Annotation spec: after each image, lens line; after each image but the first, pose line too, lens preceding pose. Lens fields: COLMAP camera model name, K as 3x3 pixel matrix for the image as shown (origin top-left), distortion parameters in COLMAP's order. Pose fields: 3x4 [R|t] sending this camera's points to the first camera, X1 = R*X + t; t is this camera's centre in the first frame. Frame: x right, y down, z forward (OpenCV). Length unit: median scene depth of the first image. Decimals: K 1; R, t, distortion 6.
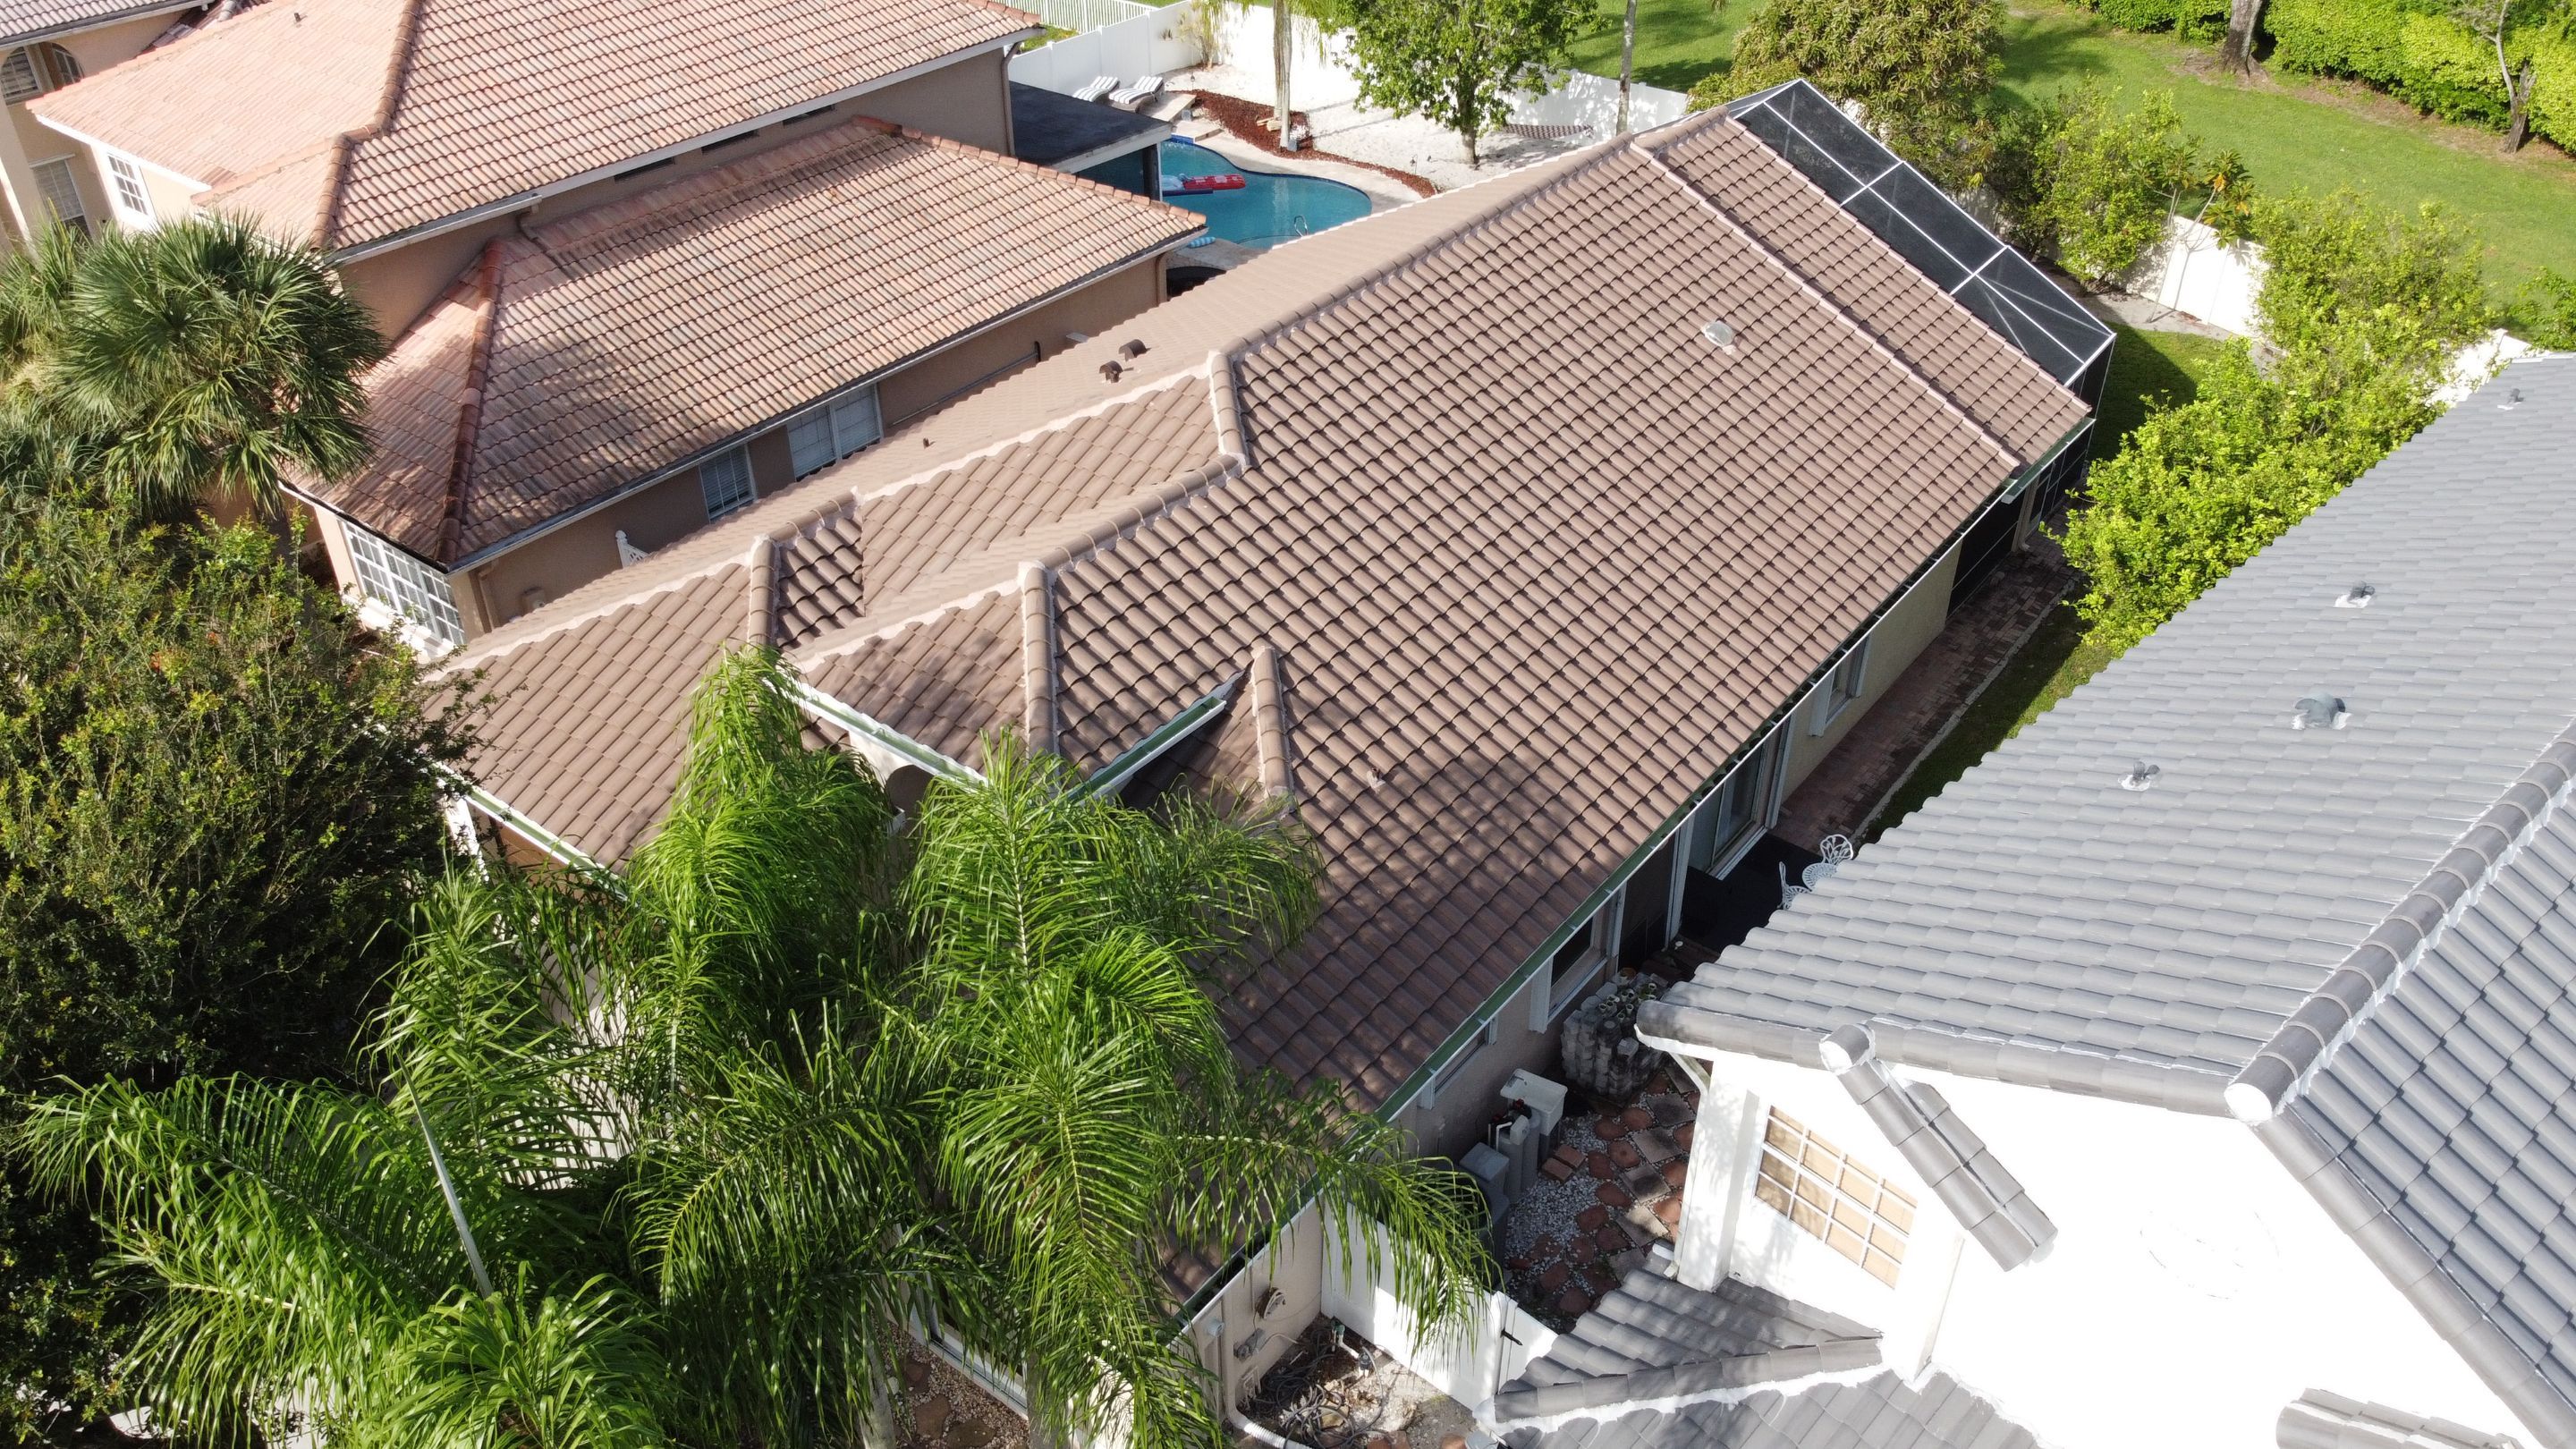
lens RADIAL K [[1942.3, 0, 1288.0], [0, 1942.3, 724.5], [0, 0, 1]] dist [-0.001787, 0.000433]
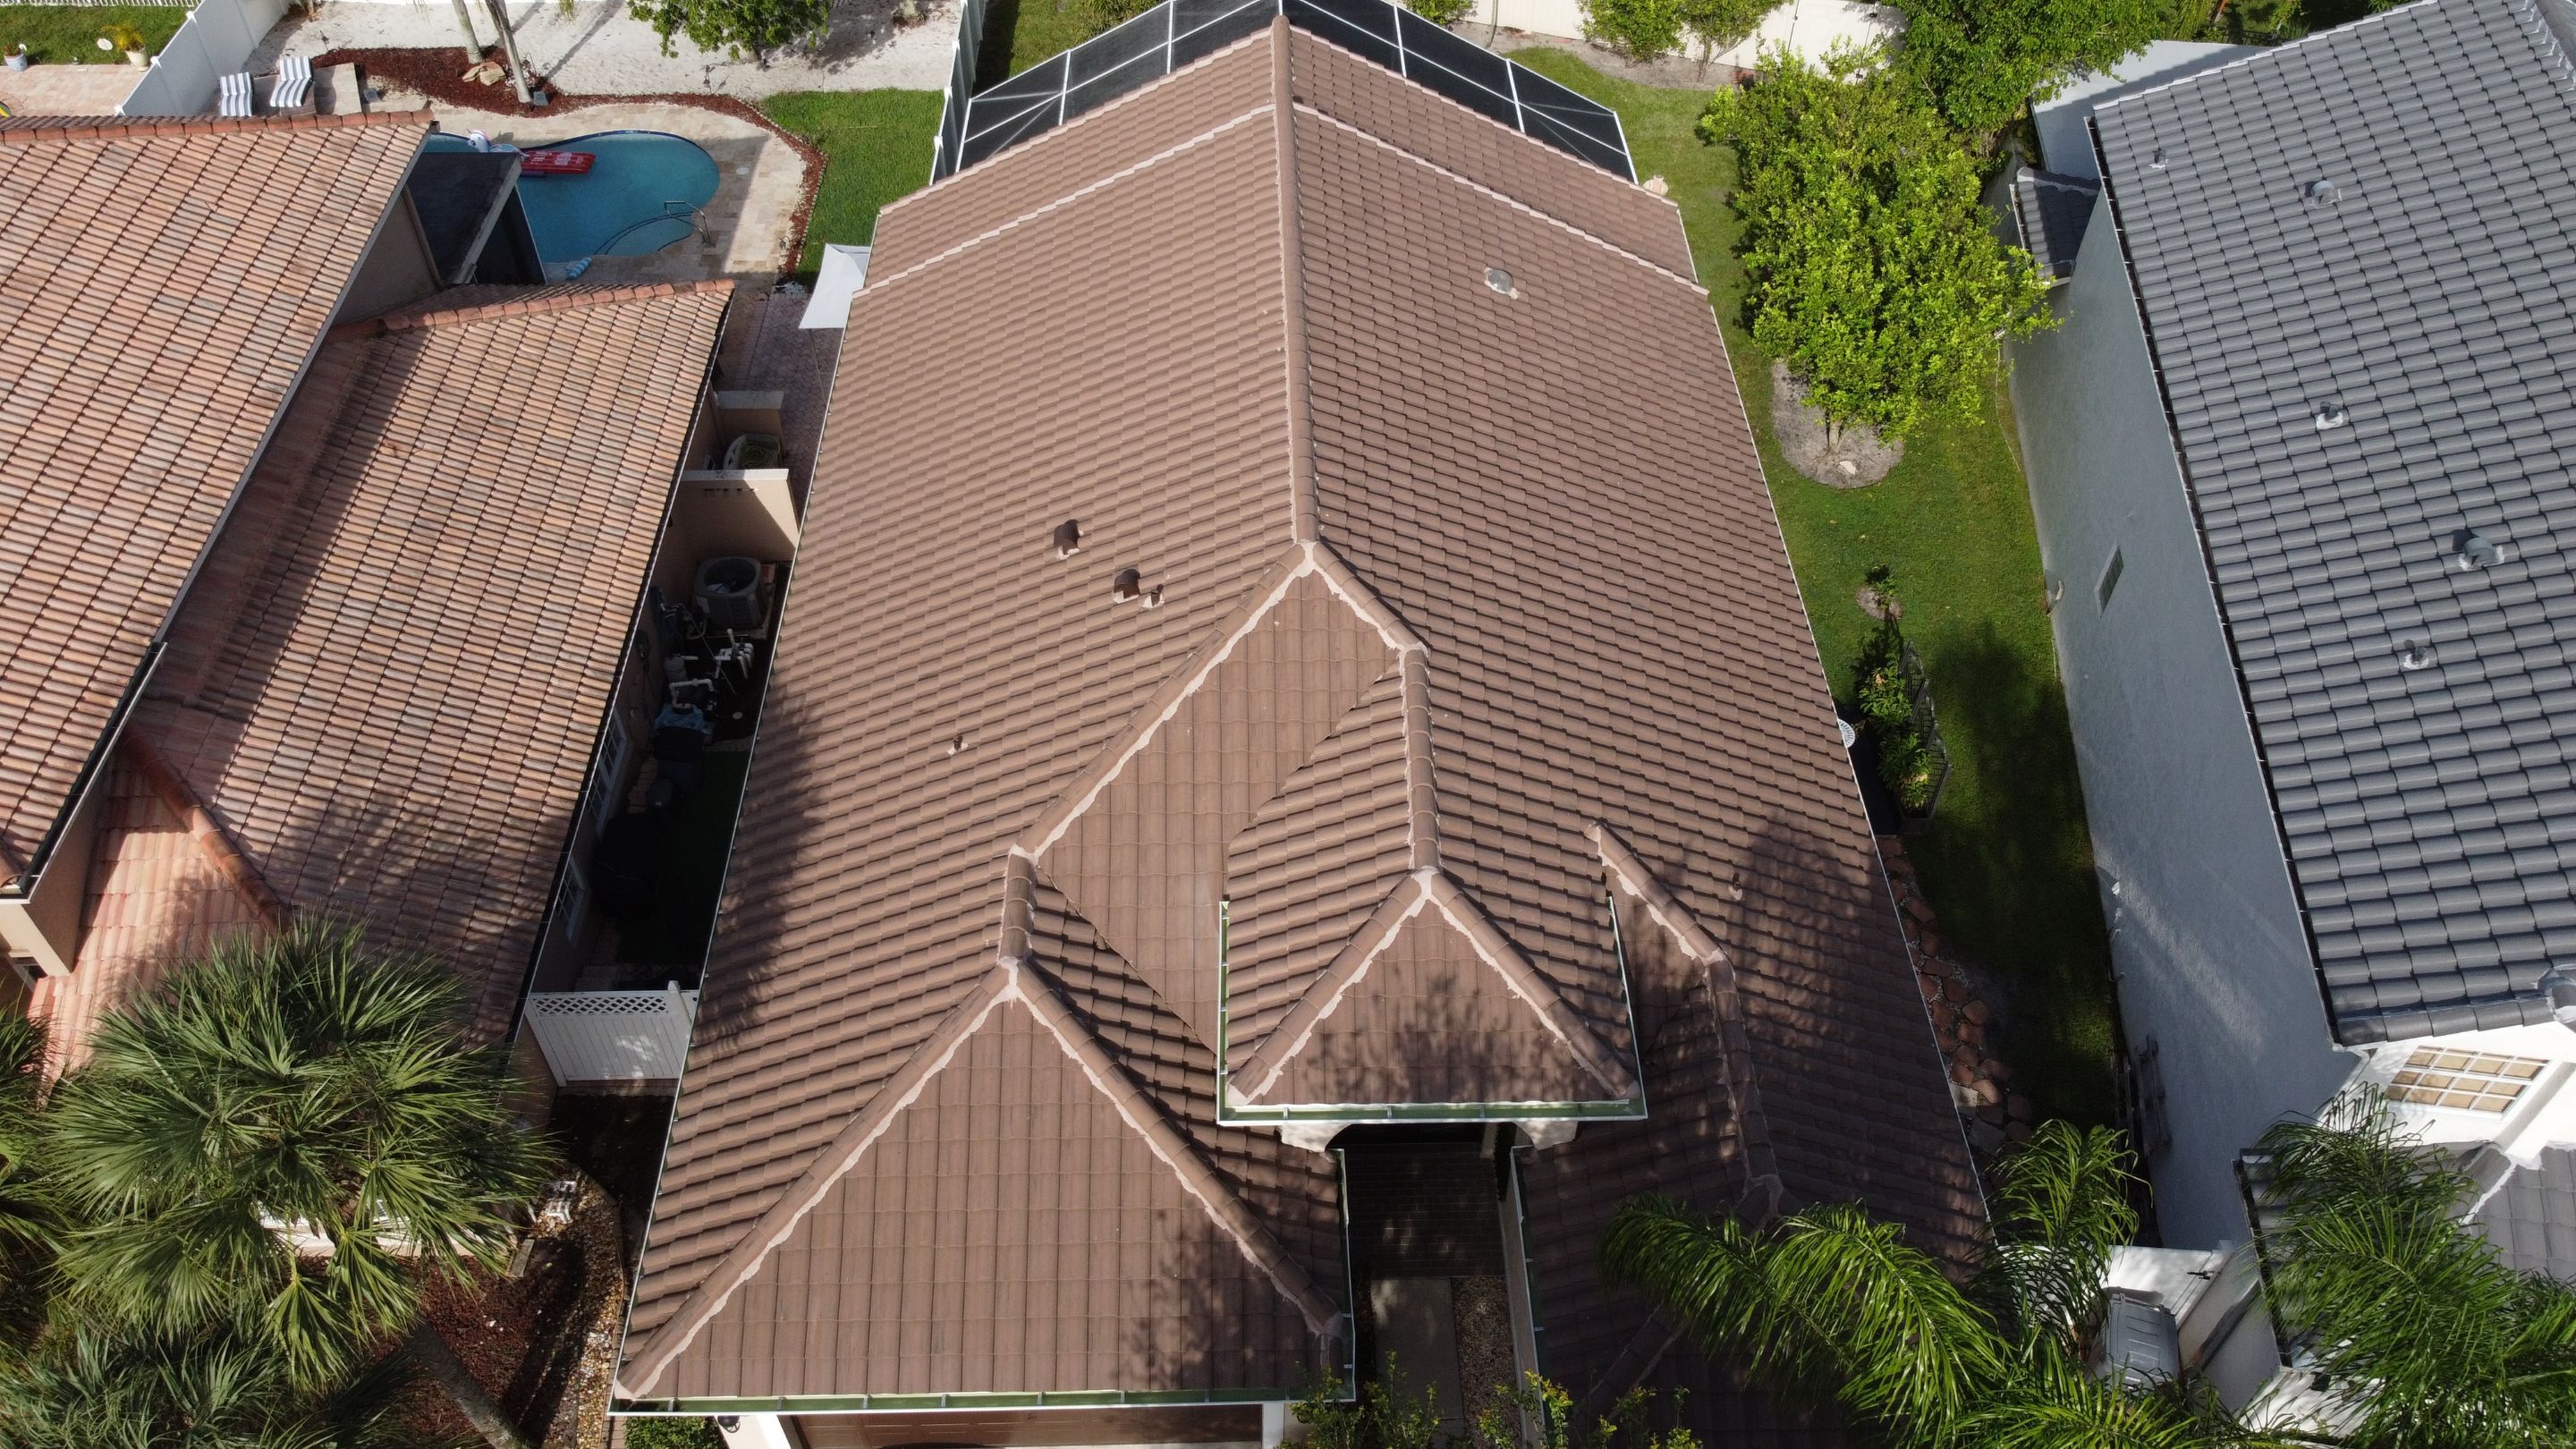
lens RADIAL K [[1942.3, 0, 1288.0], [0, 1942.3, 724.5], [0, 0, 1]] dist [-0.001787, 0.000433]
pose [[0.777157, -0.453441, 0.436369, -0.384786], [0.355602, 0.888520, 0.289965, -0.303428], [-0.519205, -0.070175, 0.851764, 0.156571]]
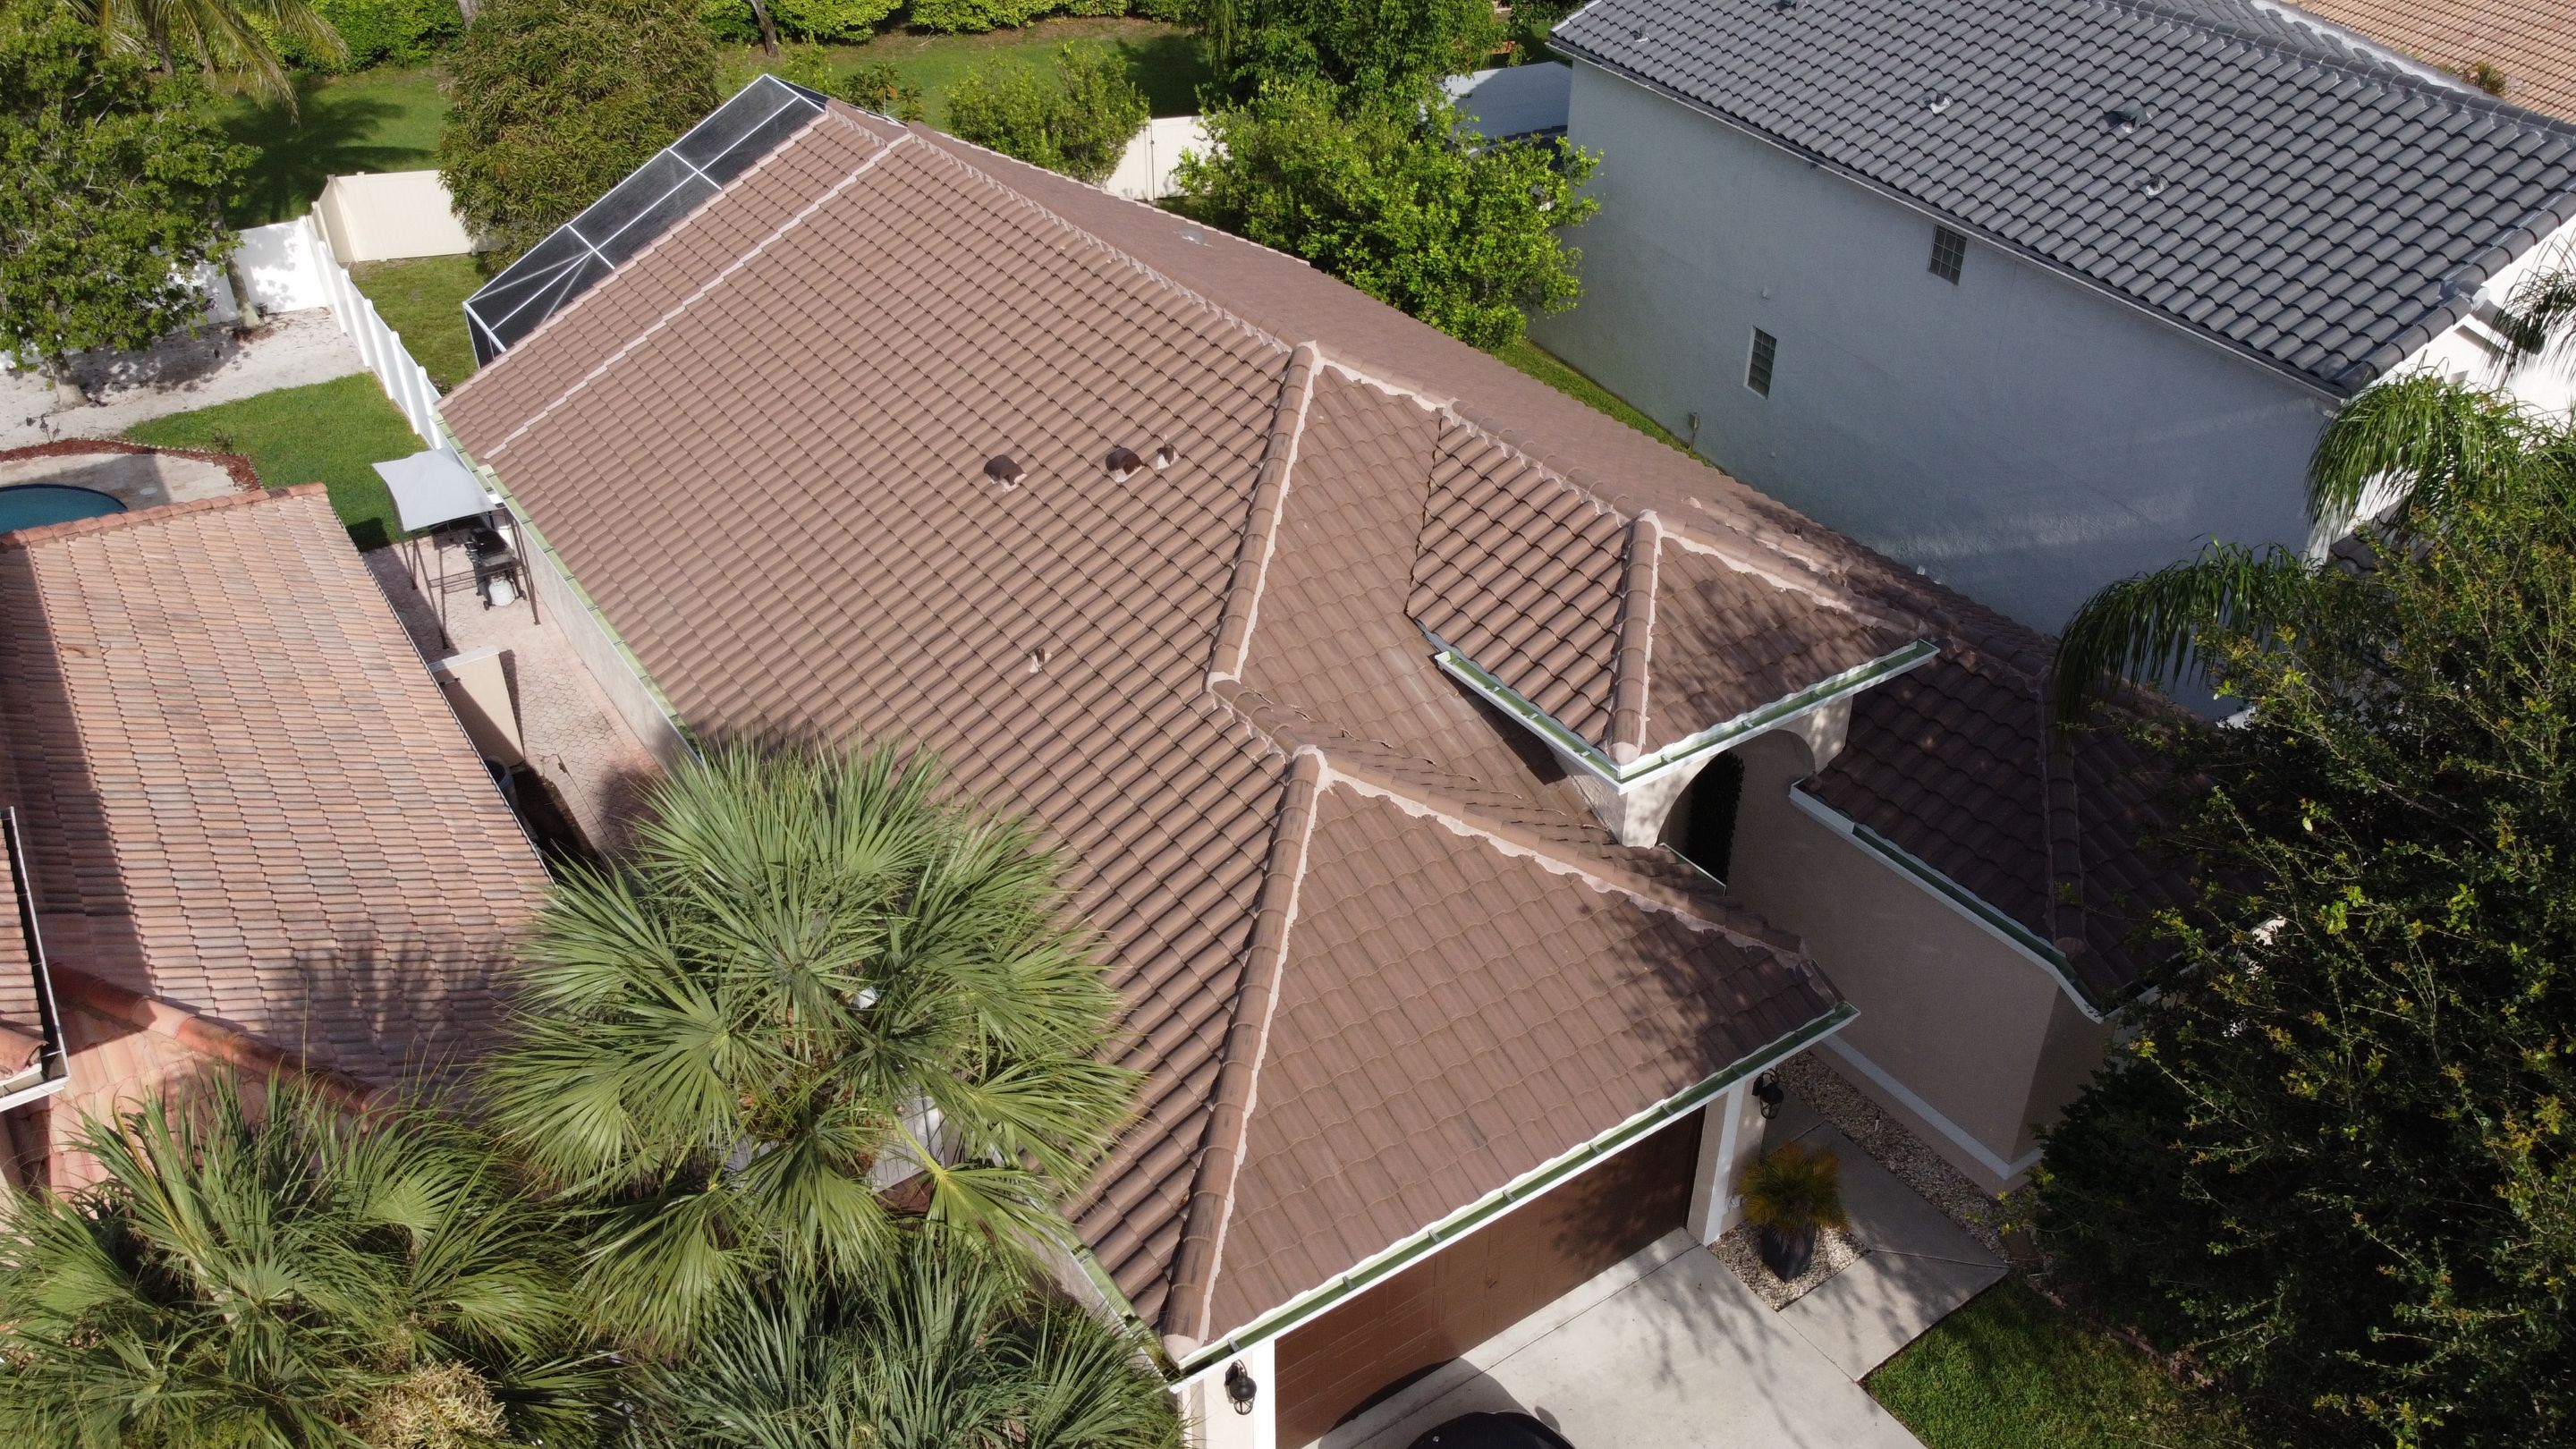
lens RADIAL K [[1942.3, 0, 1288.0], [0, 1942.3, 724.5], [0, 0, 1]] dist [-0.001787, 0.000433]
pose [[0.313444, -0.518179, 0.795766, -0.665646], [0.547021, 0.783517, 0.294737, -0.253220], [-0.776222, 0.342917, 0.529043, 0.459254]]
